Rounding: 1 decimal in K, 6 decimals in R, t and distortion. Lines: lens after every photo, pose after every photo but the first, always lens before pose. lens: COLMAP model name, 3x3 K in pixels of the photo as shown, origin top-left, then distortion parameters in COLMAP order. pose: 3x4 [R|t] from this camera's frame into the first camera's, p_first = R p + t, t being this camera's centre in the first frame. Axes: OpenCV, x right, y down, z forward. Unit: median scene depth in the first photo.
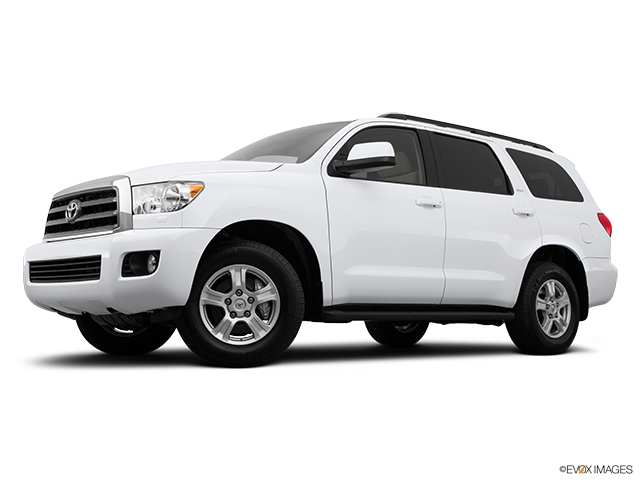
lens RADIAL K [[832.9, 0, 320.0], [0, 832.9, 240.0], [0, 0, 1]] dist [-0.002208, -0.003440]
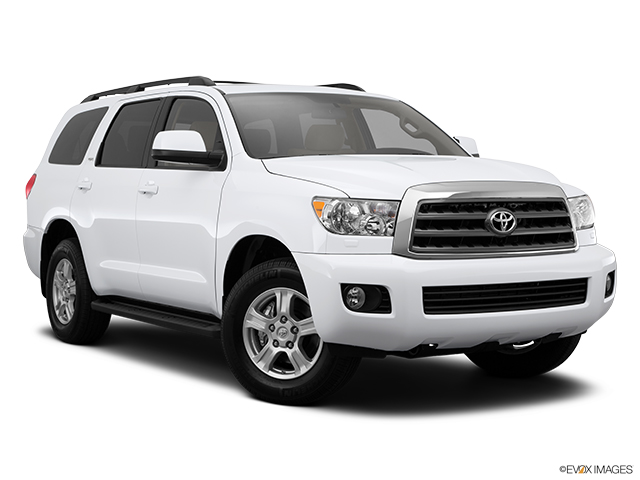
lens RADIAL K [[1215.9, 0, 320.0], [0, 1215.9, 240.0], [0, 0, 1]] dist [0.050169, 0.087978]
pose [[0.164401, -0.049812, 0.985135, -1.507249], [-0.076133, 0.995104, 0.063021, -0.079062], [-0.983451, -0.085362, 0.159804, 0.993434]]
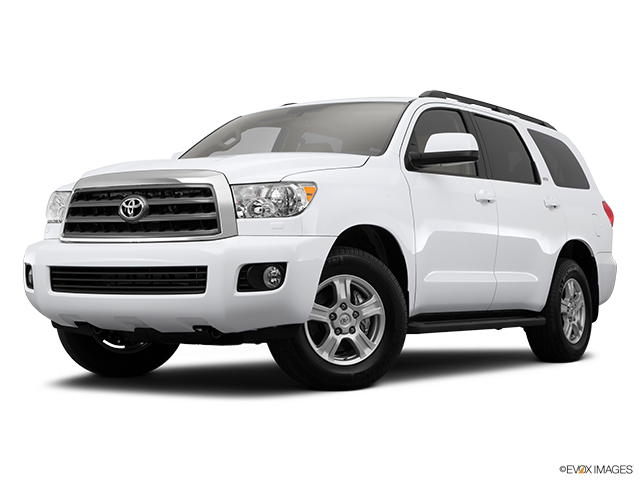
lens RADIAL K [[1195.6, 0, 320.0], [0, 1195.6, 240.0], [0, 0, 1]] dist [0.056932, 0.054817]
pose [[0.957644, 0.007128, 0.287867, -0.466543], [-0.021284, 0.998711, 0.046076, -0.062919], [-0.287168, -0.050251, 0.956561, -0.201516]]
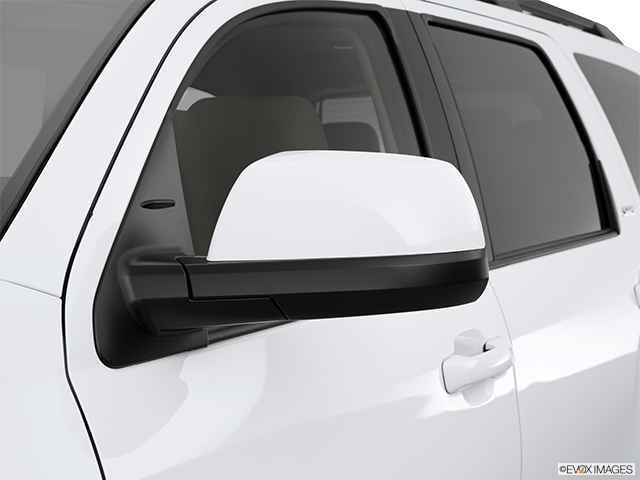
lens RADIAL K [[1376.1, 0, 320.0], [0, 1376.1, 240.0], [0, 0, 1]] dist [0.063084, 0.210646]
pose [[0.925704, -0.029562, 0.377092, -0.053710], [-0.024340, 0.990219, 0.137379, -0.147491], [-0.377465, -0.136351, 0.915930, 0.784988]]
